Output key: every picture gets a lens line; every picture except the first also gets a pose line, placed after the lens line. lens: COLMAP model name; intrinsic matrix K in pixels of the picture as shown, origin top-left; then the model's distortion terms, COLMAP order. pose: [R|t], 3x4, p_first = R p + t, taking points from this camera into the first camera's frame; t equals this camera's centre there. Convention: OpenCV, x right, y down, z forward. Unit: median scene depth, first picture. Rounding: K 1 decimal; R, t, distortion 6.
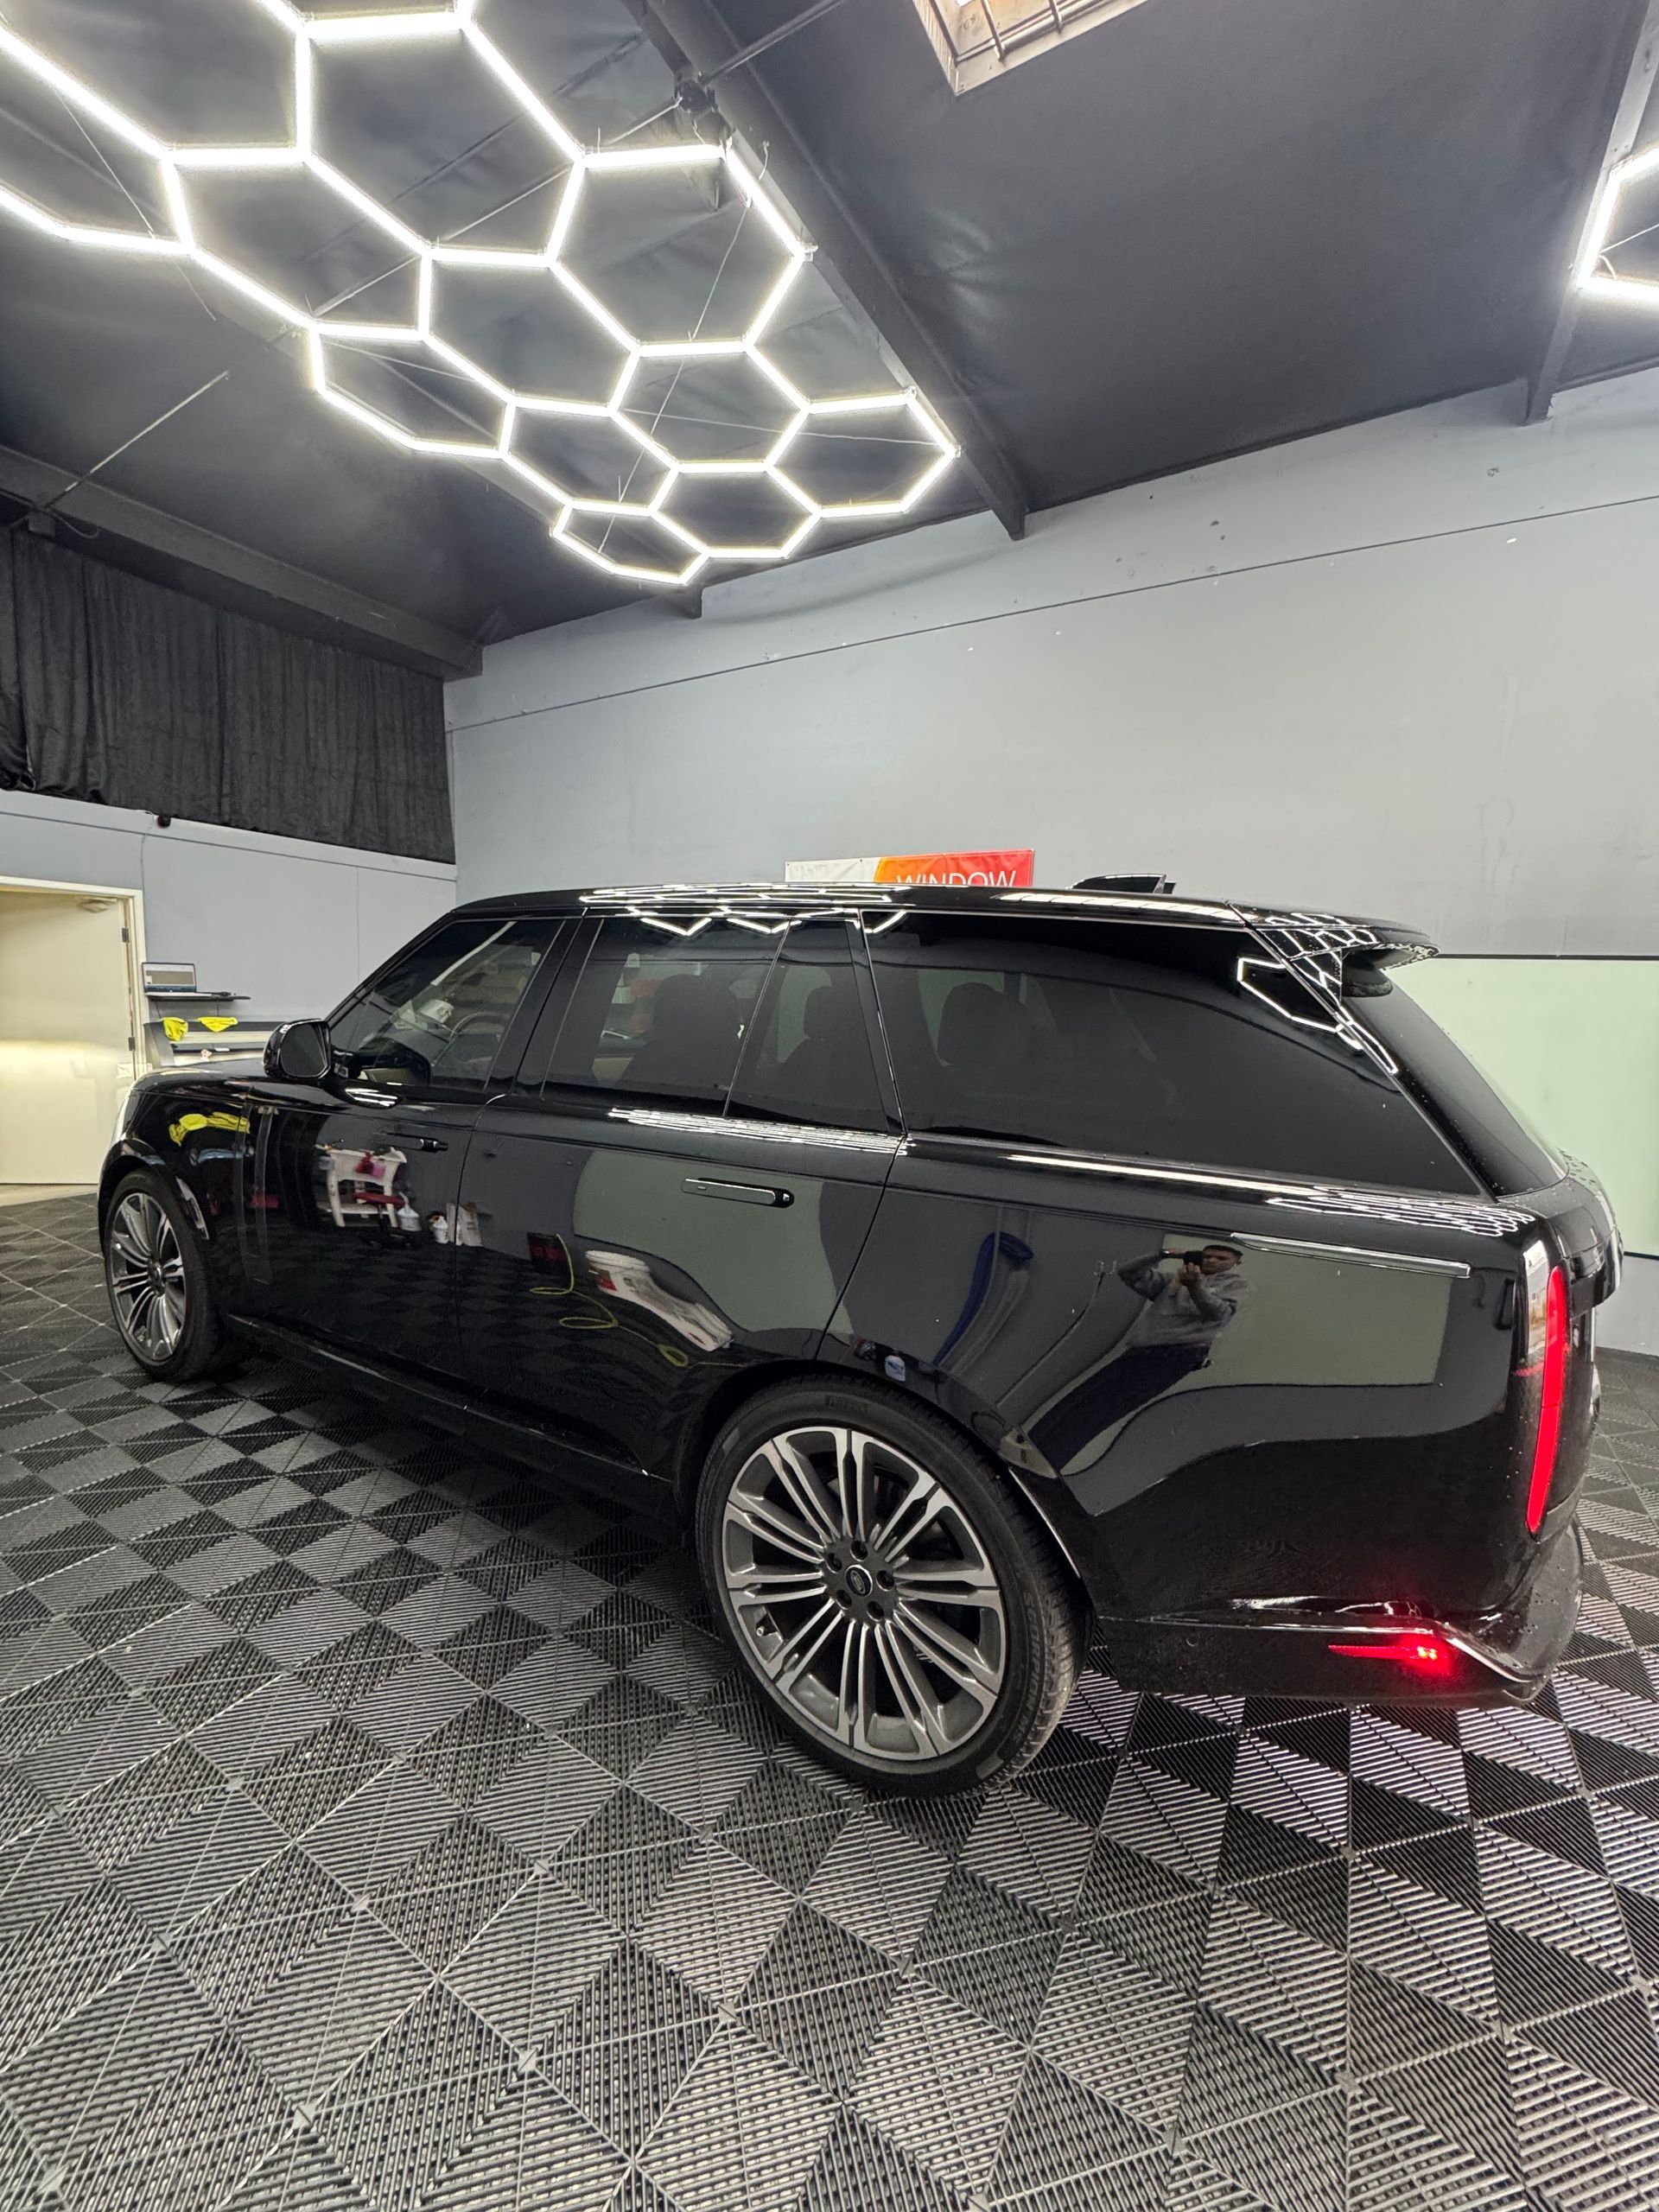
lens RADIAL K [[902.9, 0, 823.2], [0, 902.9, 1111.4], [0, 0, 1]] dist [0.016925, -0.008711]
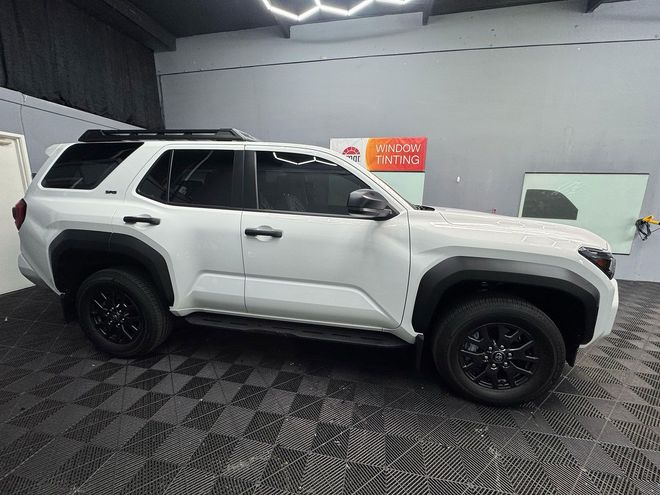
lens RADIAL K [[265.3, 0, 331.1], [0, 265.3, 262.1], [0, 0, 1]] dist [0.014280, -0.004510]
pose [[0.939733, -0.092606, 0.329130, -0.439988], [0.049004, 0.989163, 0.138401, -0.006623], [-0.338380, -0.113931, 0.934087, 0.212426]]
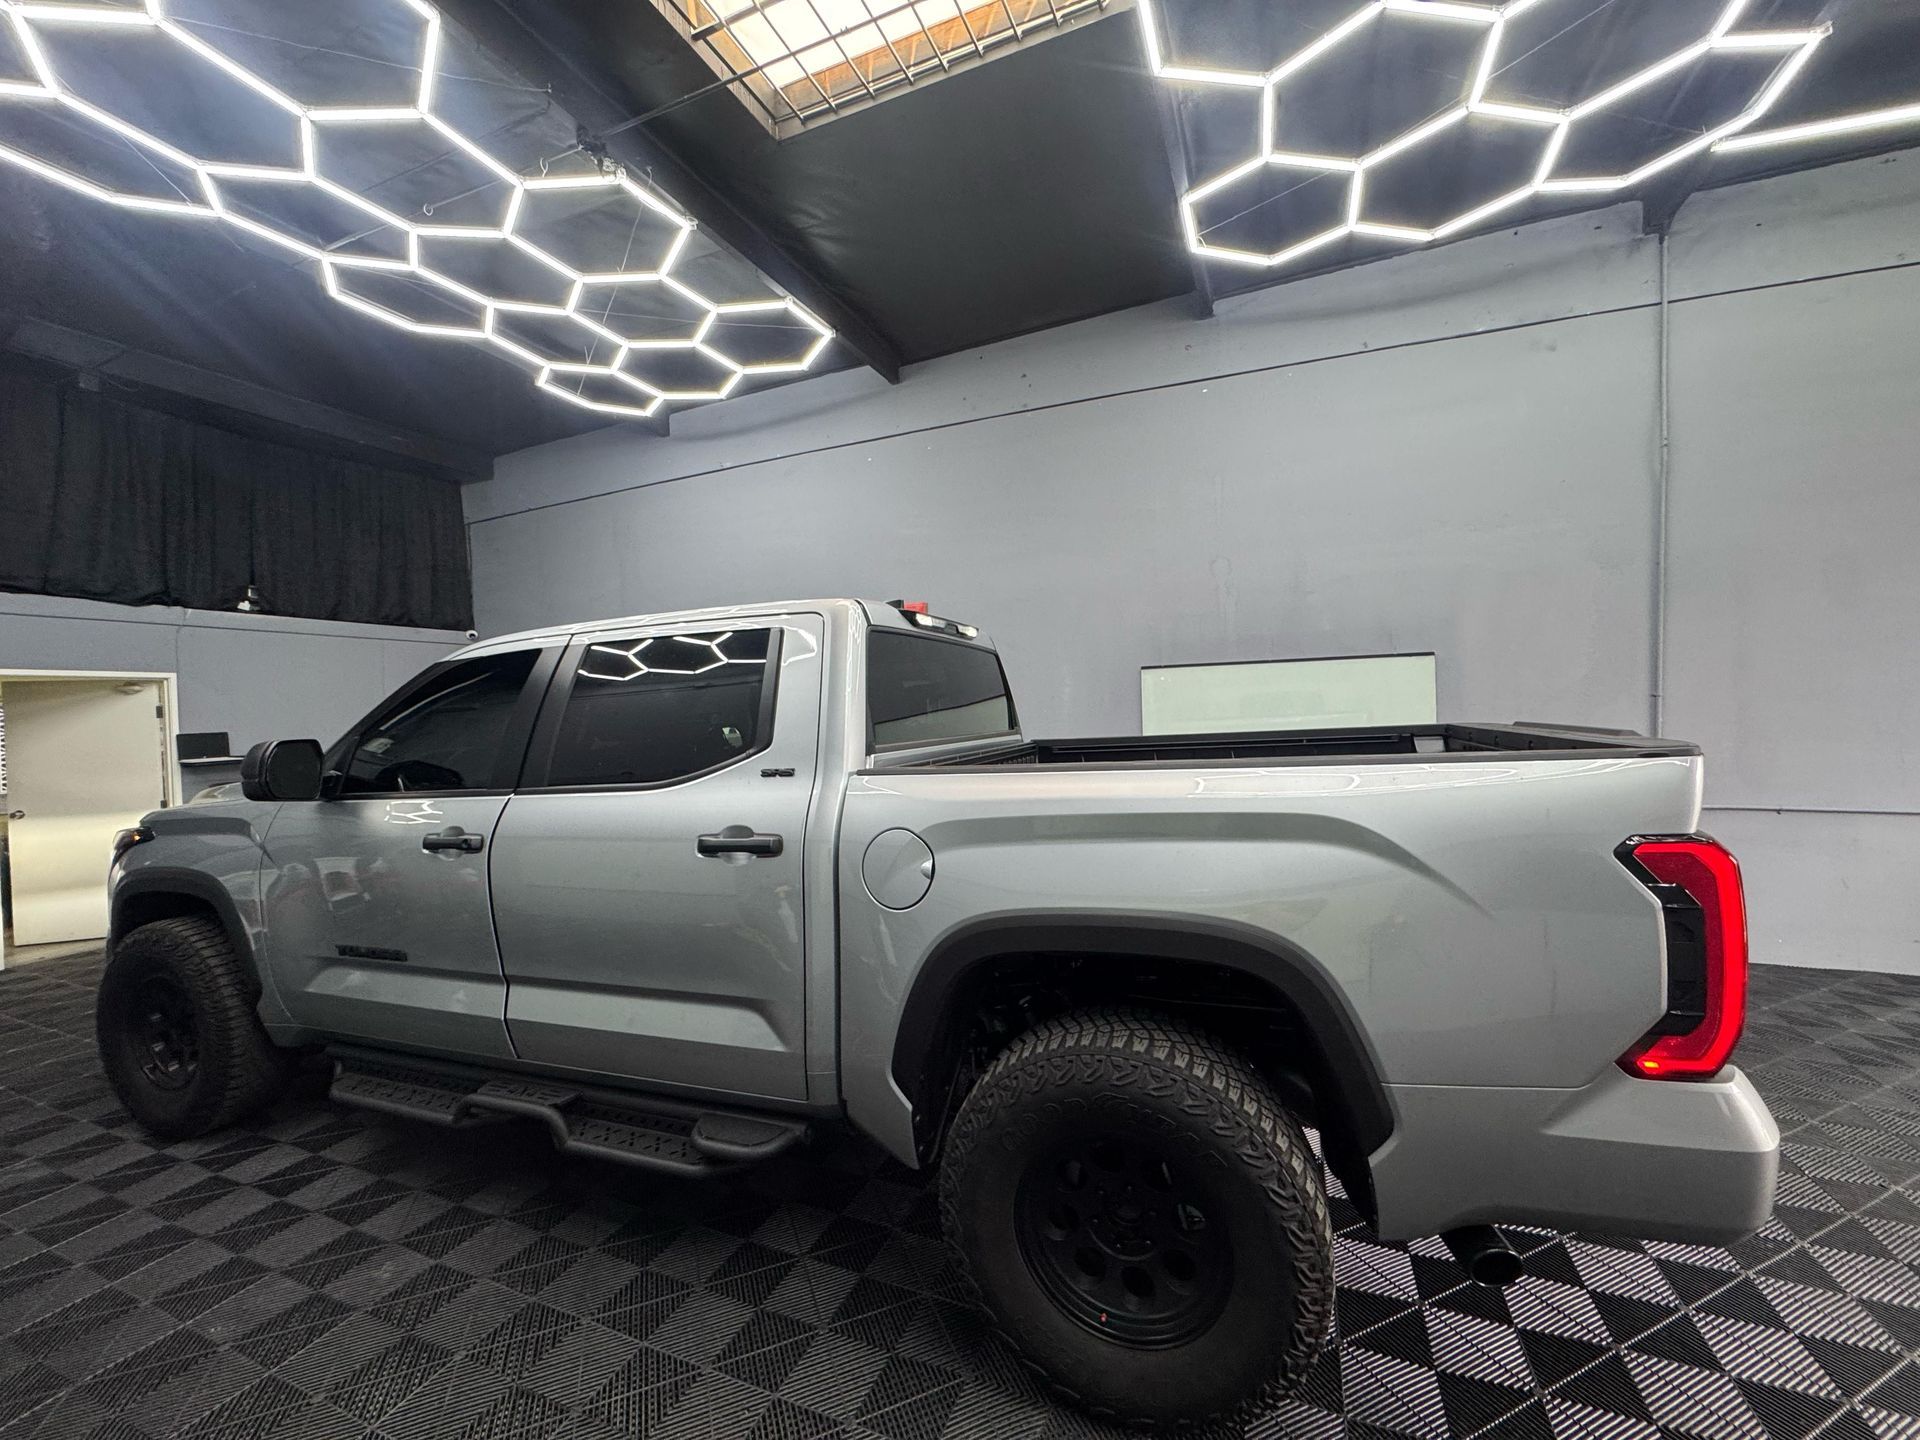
lens RADIAL K [[797.4, 0, 966.0], [0, 797.4, 716.8], [0, 0, 1]] dist [0.002057, -0.000359]
pose [[0.987794, -0.072113, 0.138068, 0.125033], [0.087715, 0.990001, -0.110468, 0.014337], [-0.128722, 0.121230, 0.984243, -0.154535]]
